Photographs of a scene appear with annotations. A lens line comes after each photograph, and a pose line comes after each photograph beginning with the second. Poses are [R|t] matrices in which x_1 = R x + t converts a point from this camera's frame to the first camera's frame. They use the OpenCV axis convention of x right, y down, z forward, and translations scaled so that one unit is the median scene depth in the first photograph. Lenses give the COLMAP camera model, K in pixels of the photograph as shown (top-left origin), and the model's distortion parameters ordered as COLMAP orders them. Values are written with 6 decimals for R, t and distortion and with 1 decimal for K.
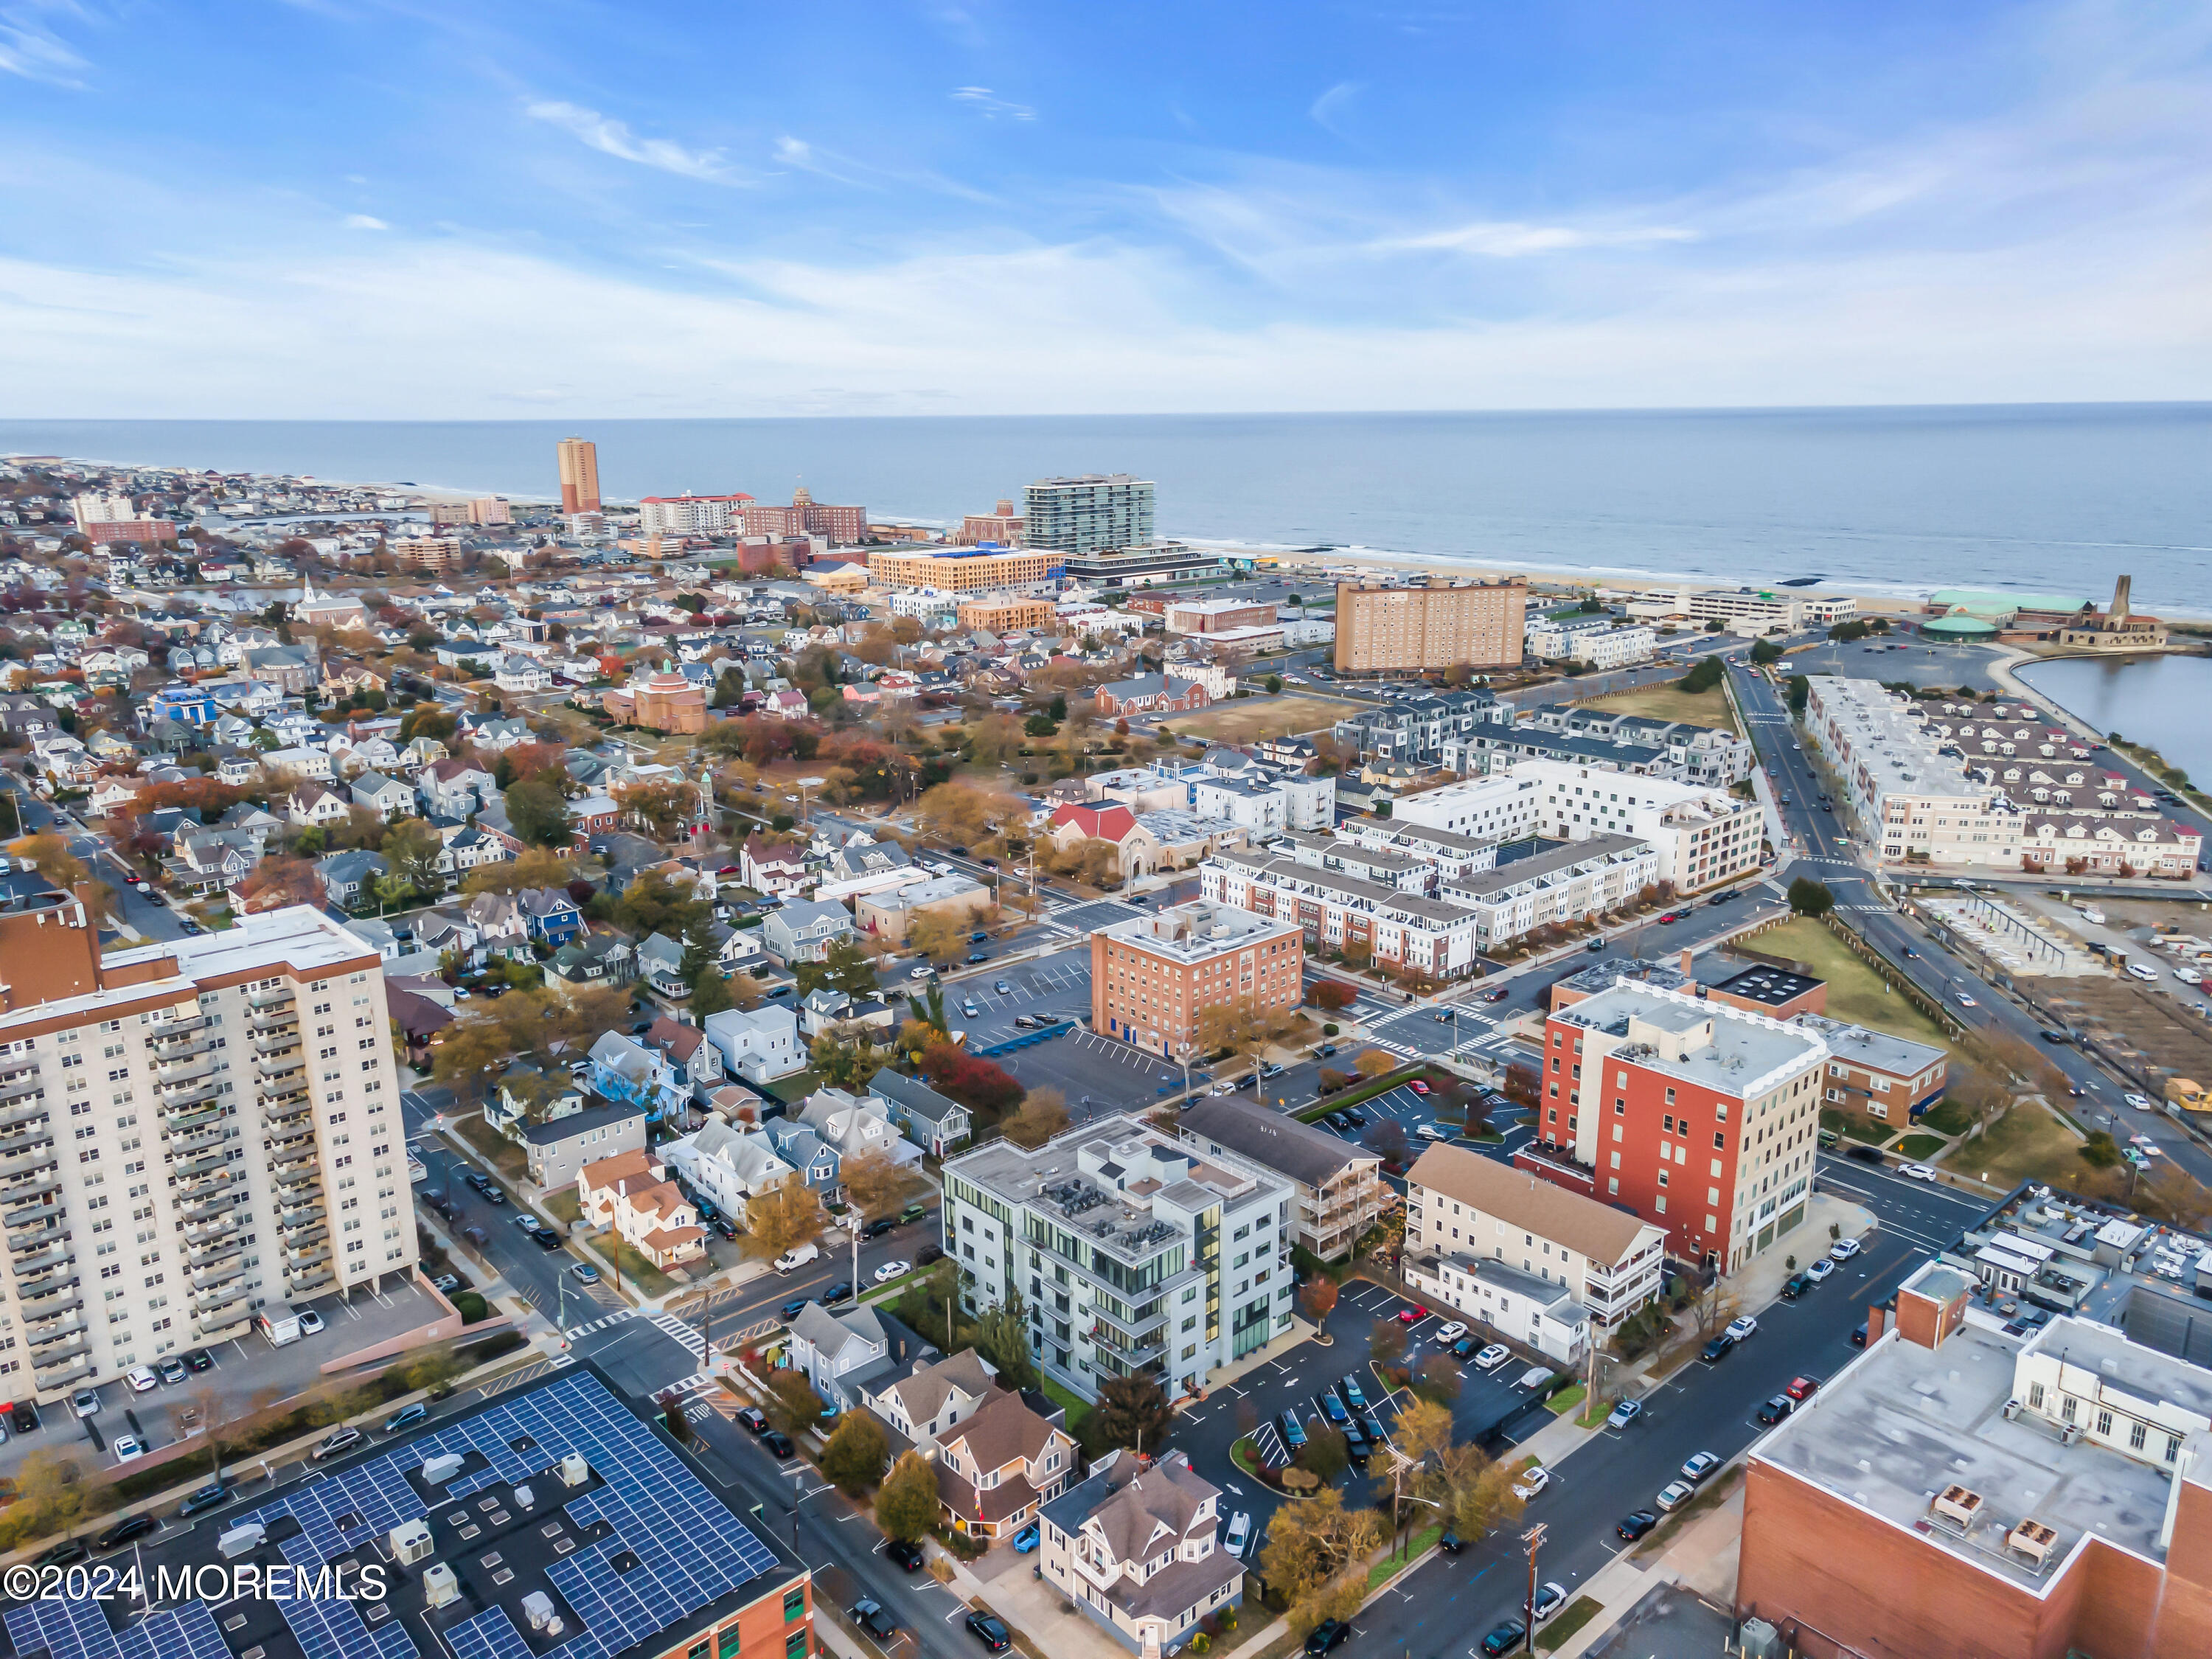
lens RADIAL K [[1612.7, 0, 1098.3], [0, 1612.7, 833.6], [0, 0, 1]] dist [0.037944, -0.002429]
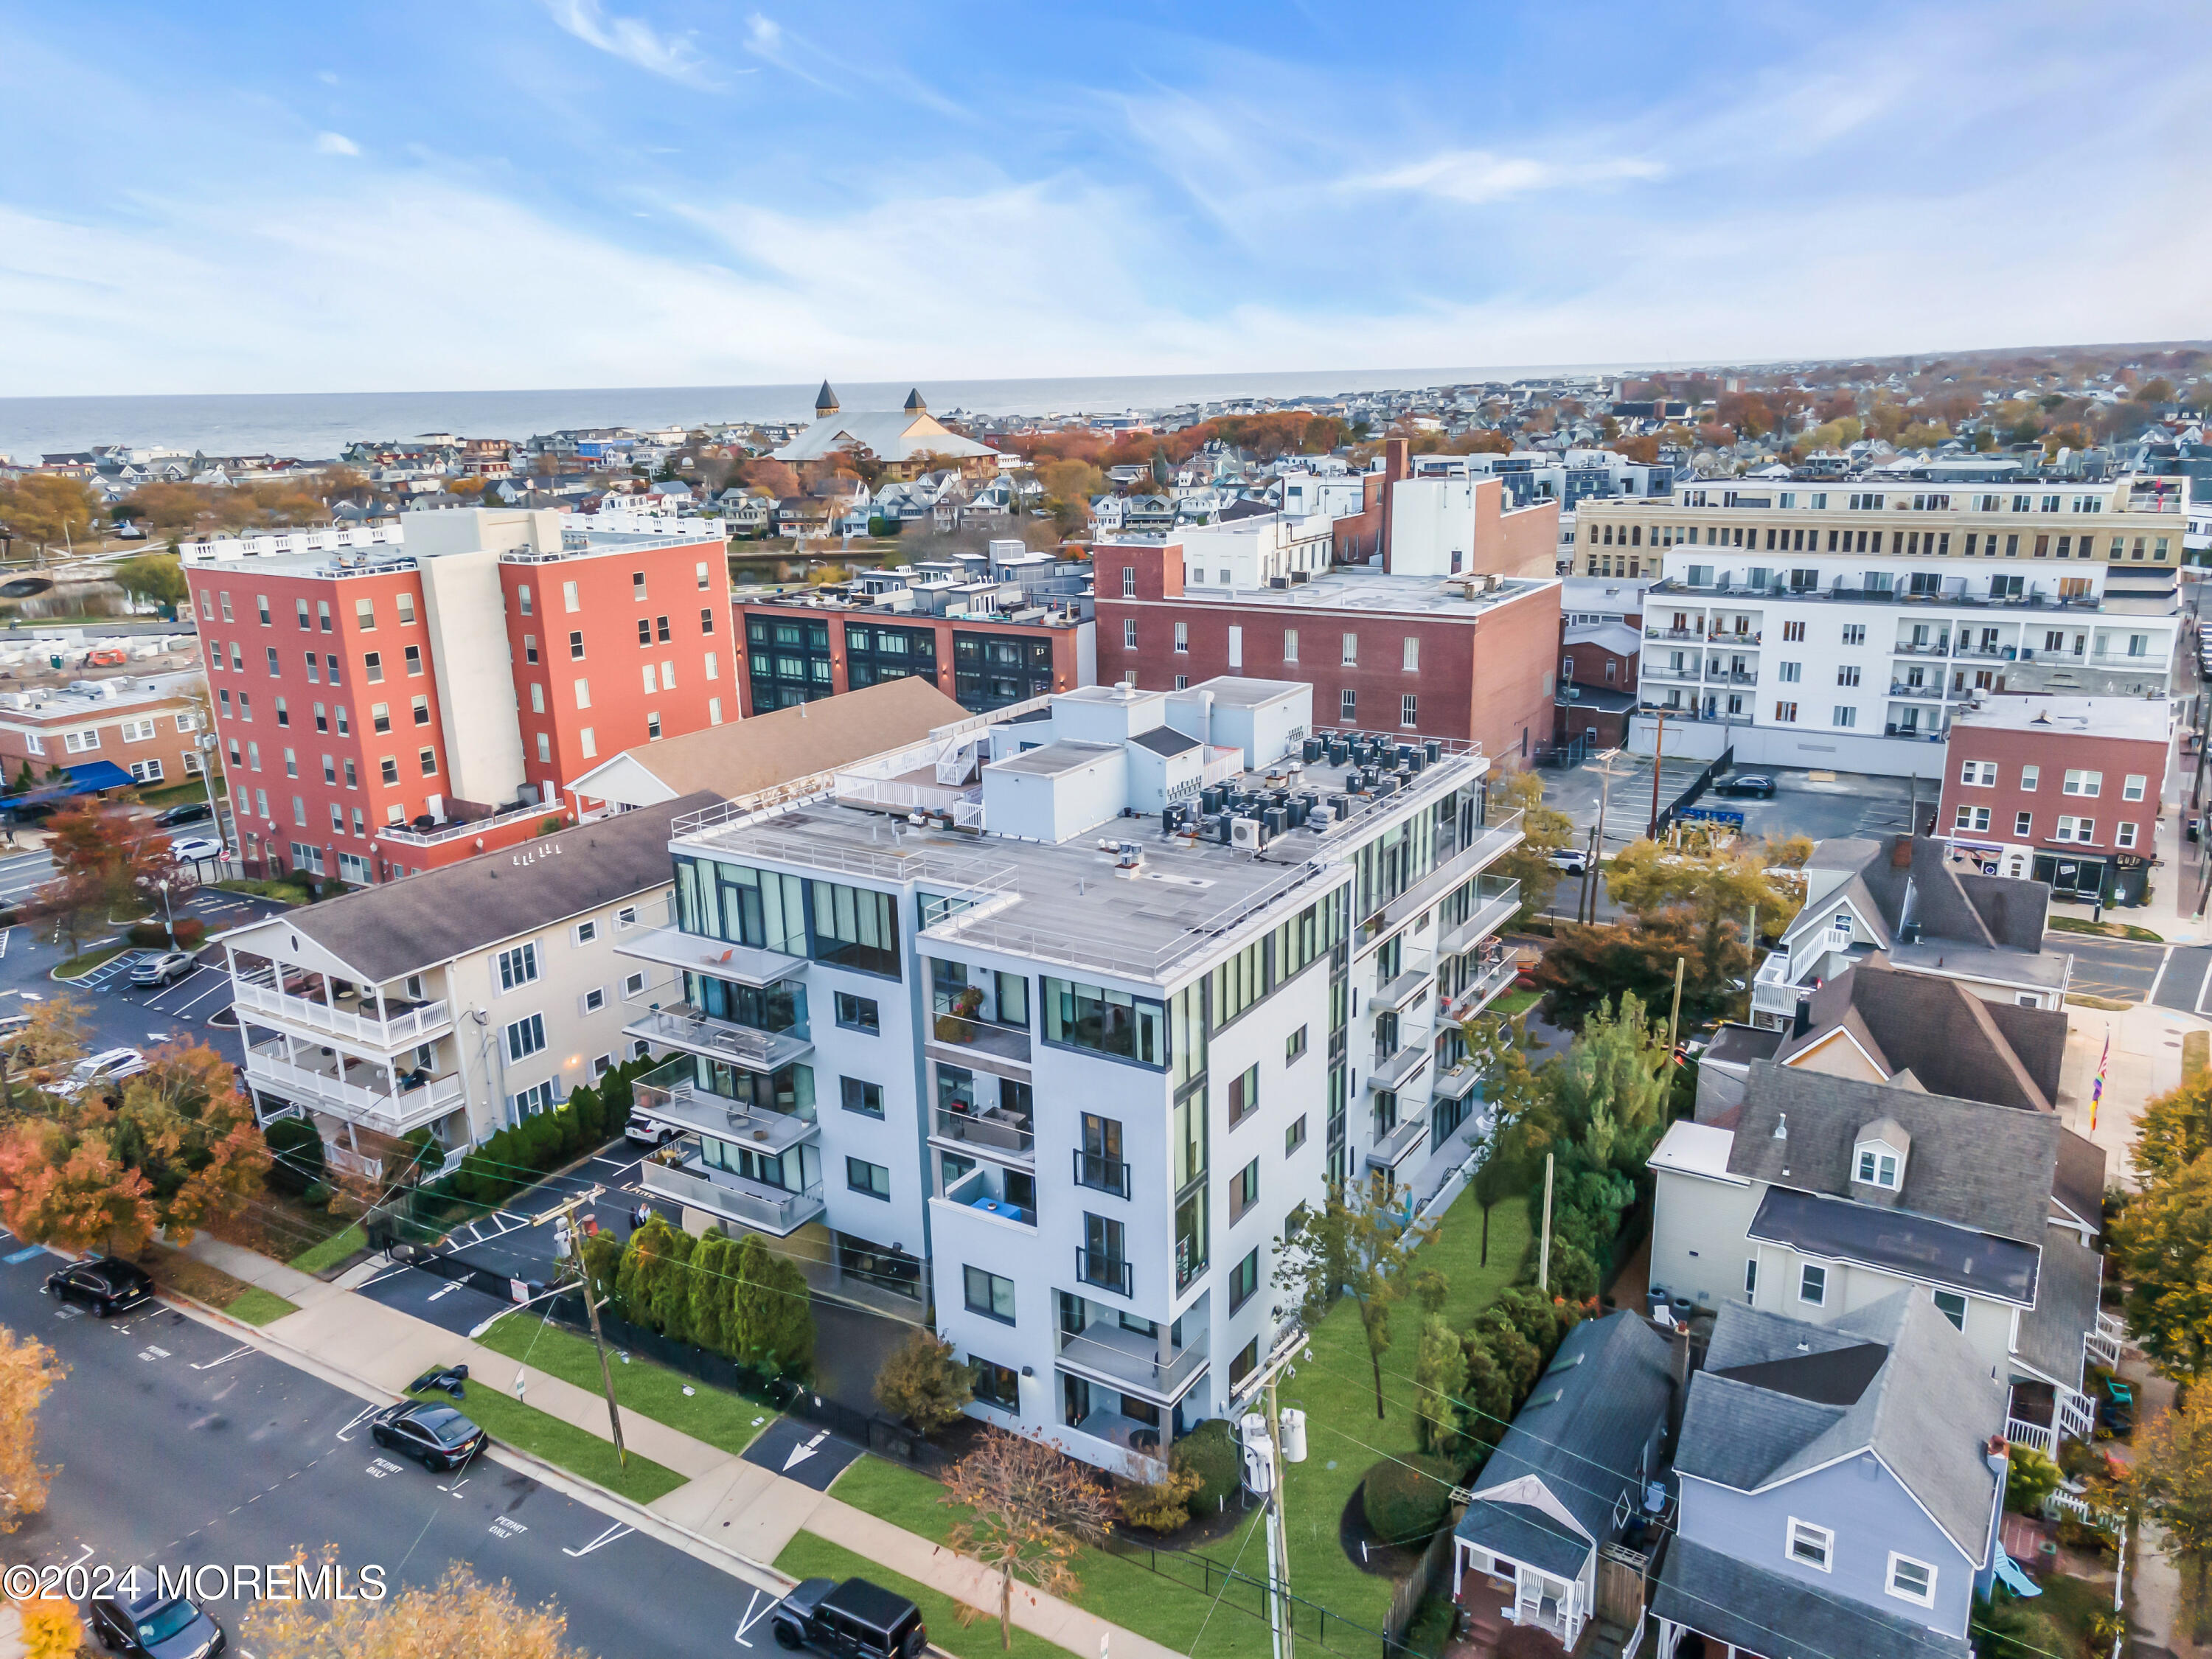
lens RADIAL K [[1612.7, 0, 1098.3], [0, 1612.7, 833.6], [0, 0, 1]] dist [0.037944, -0.002429]
pose [[-0.275396, -0.247854, 0.928830, -0.313167], [0.274114, 0.905835, 0.322992, 0.099188], [-0.921422, 0.343556, -0.181523, 1.025106]]
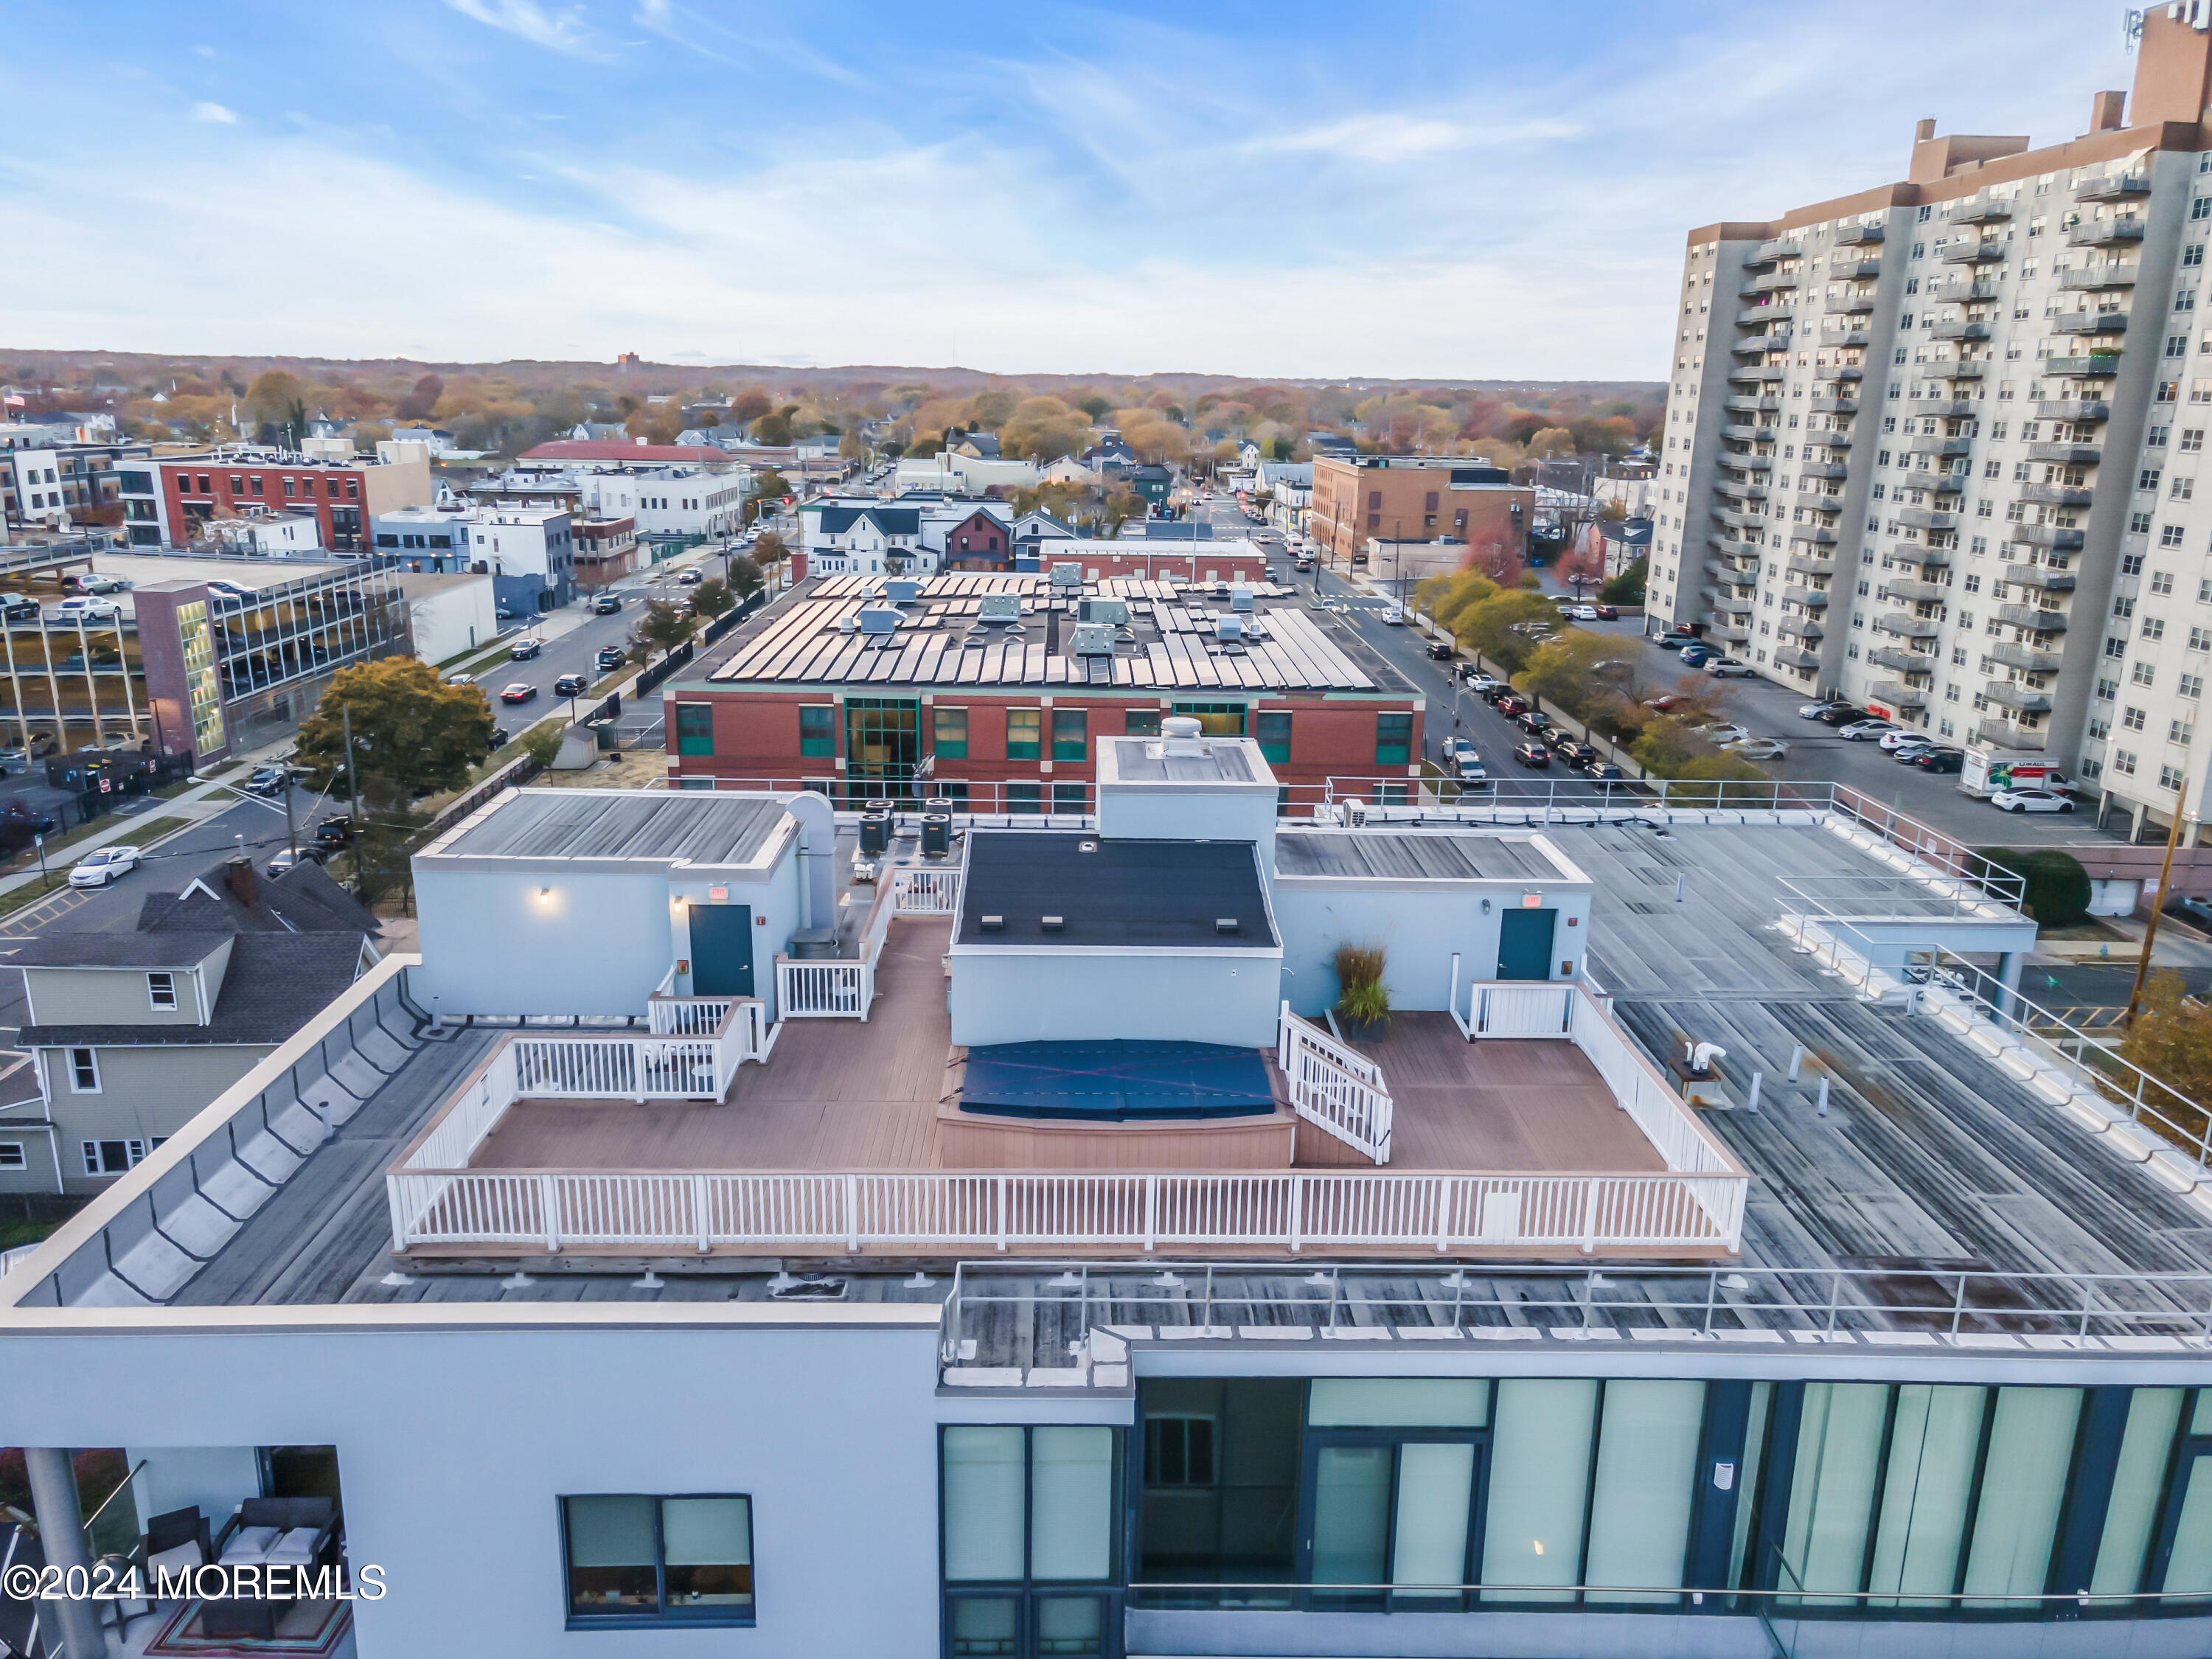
lens RADIAL K [[1601.9, 0, 1101.4], [0, 1601.9, 839.3], [0, 0, 1]] dist [0.039993, 0.008339]
pose [[-0.647384, 0.206535, -0.733647, 0.134021], [-0.206751, 0.878901, 0.429869, 0.130200], [0.733586, 0.429972, -0.526285, 1.024828]]
